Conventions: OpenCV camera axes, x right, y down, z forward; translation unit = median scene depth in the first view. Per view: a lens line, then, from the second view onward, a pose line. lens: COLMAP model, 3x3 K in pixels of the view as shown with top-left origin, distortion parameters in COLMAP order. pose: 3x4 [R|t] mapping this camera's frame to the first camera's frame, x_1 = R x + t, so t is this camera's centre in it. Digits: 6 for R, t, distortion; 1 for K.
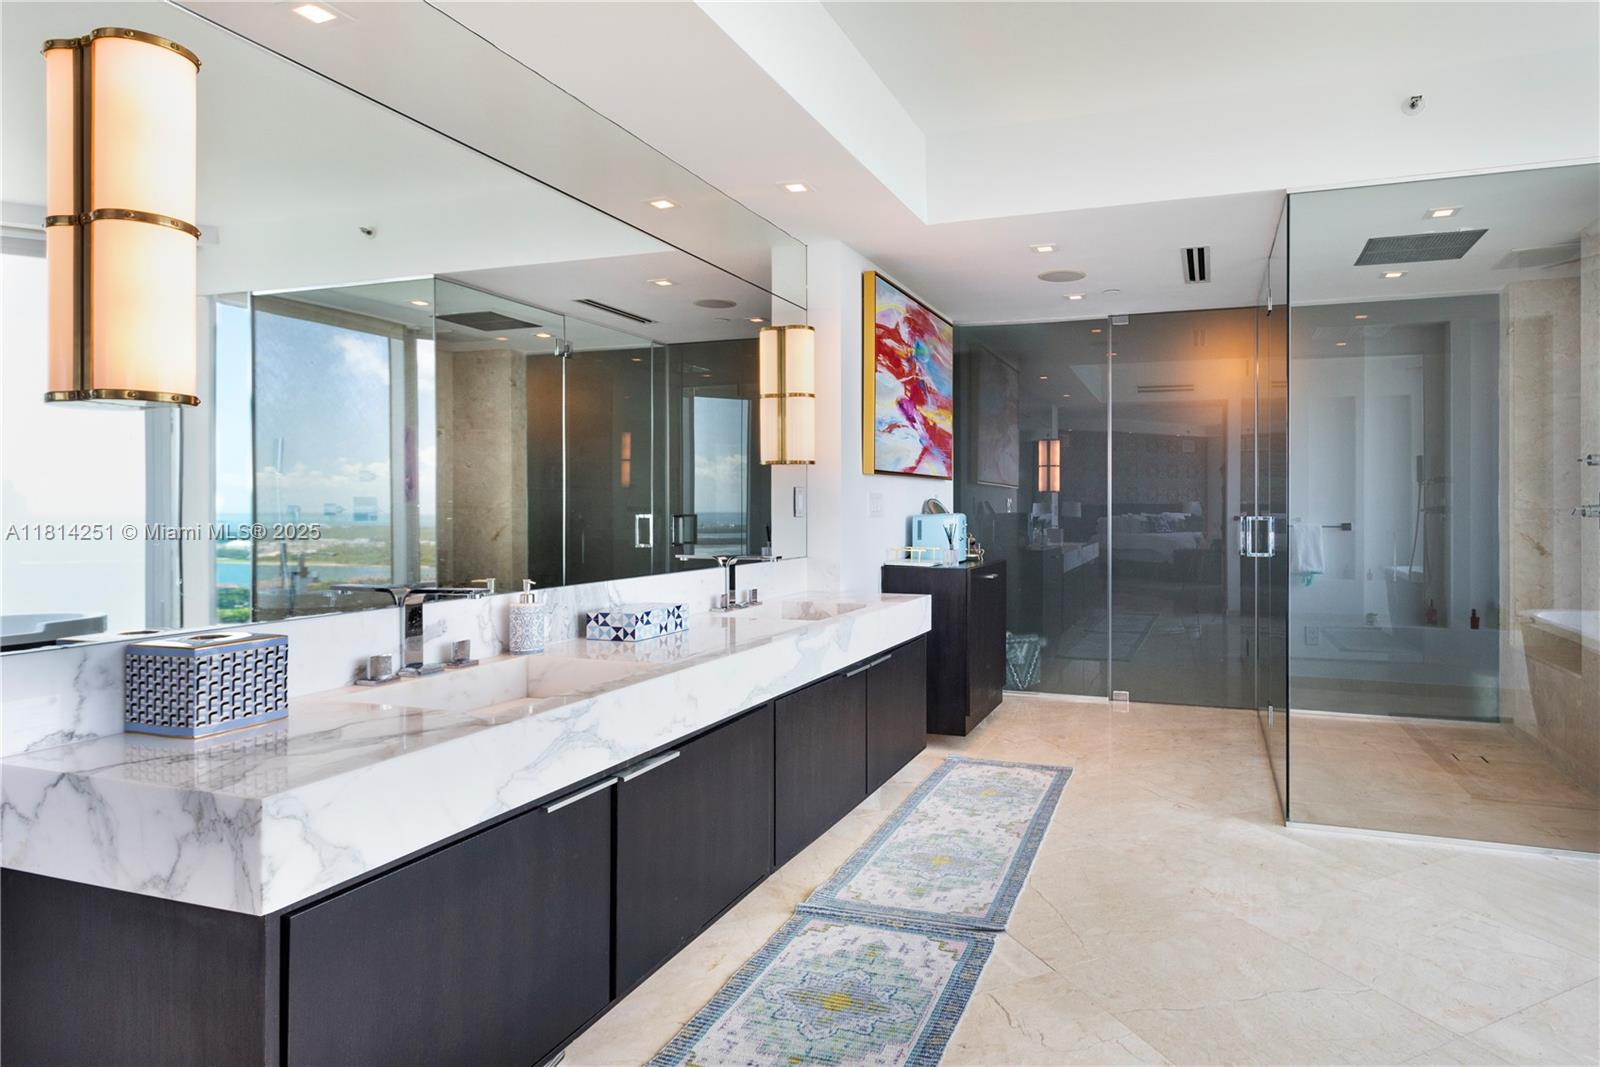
lens RADIAL K [[859.0, 0, 768.7], [0, 859.0, 511.3], [0, 0, 1]] dist [0.000583, 0.000885]
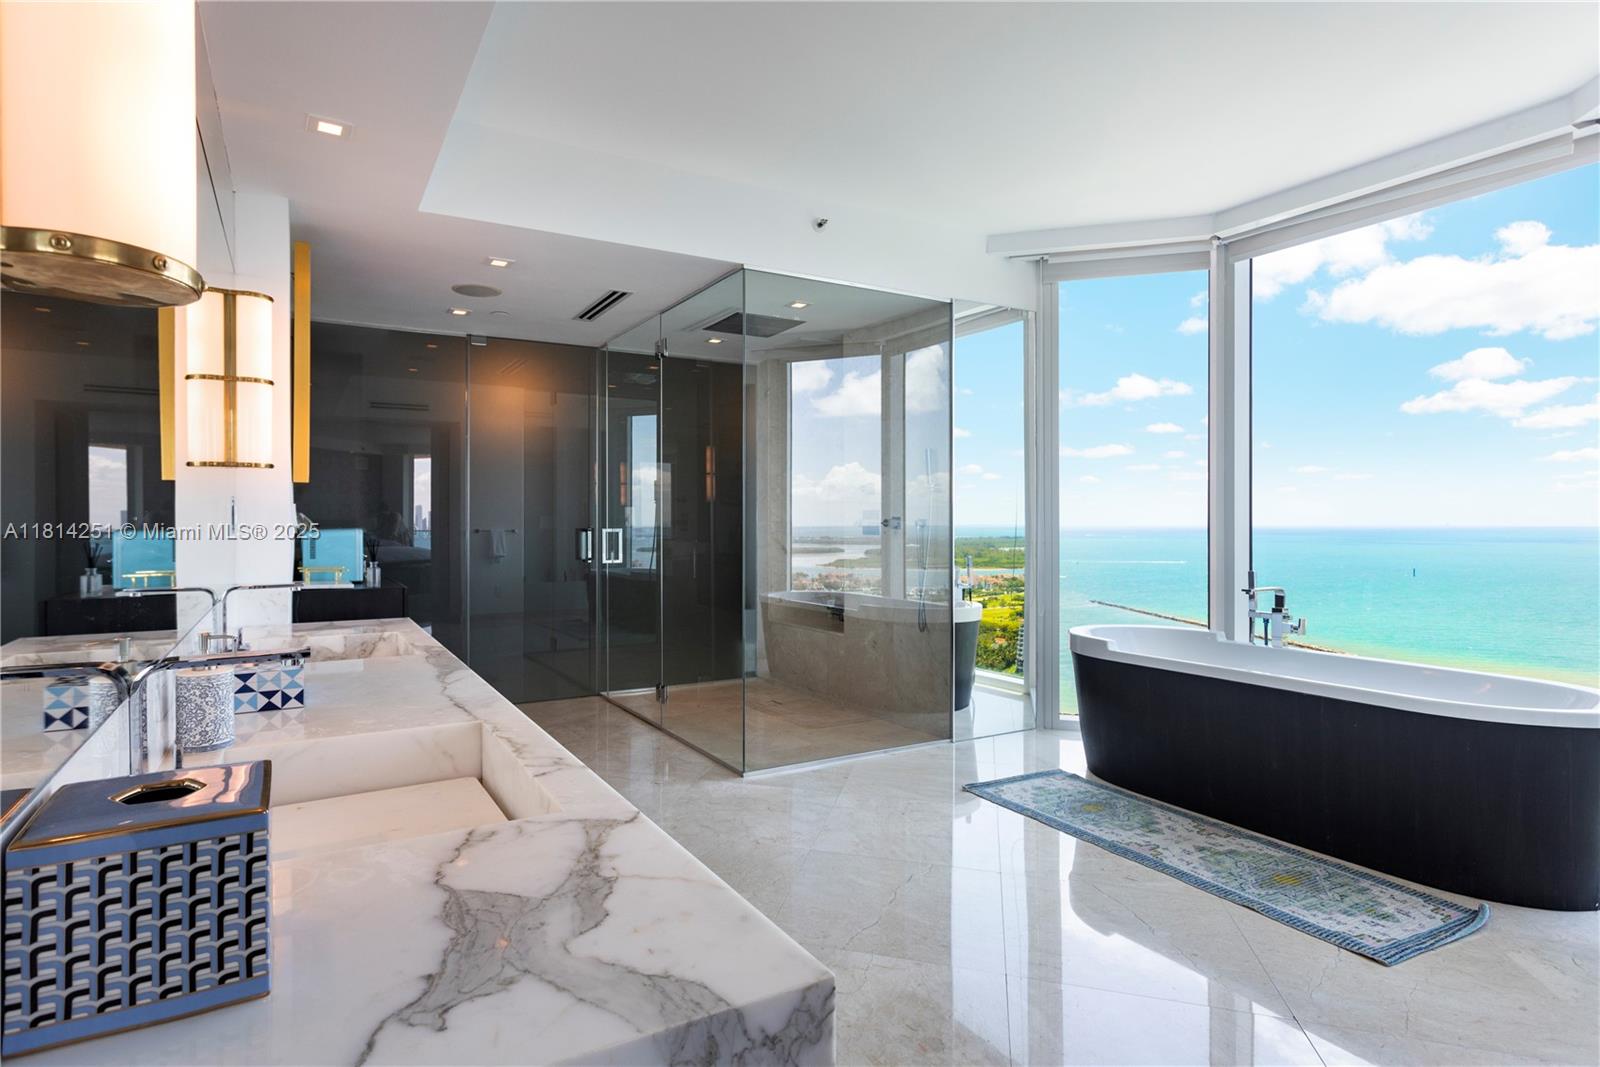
lens RADIAL K [[847.4, 0, 742.0], [0, 847.4, 524.7], [0, 0, 1]] dist [0.005365, 0.001089]
pose [[0.673733, -0.005397, 0.738955, -0.288844], [0.006691, 0.999977, 0.001203, 0.000204], [-0.738944, 0.004133, 0.673754, 0.164861]]
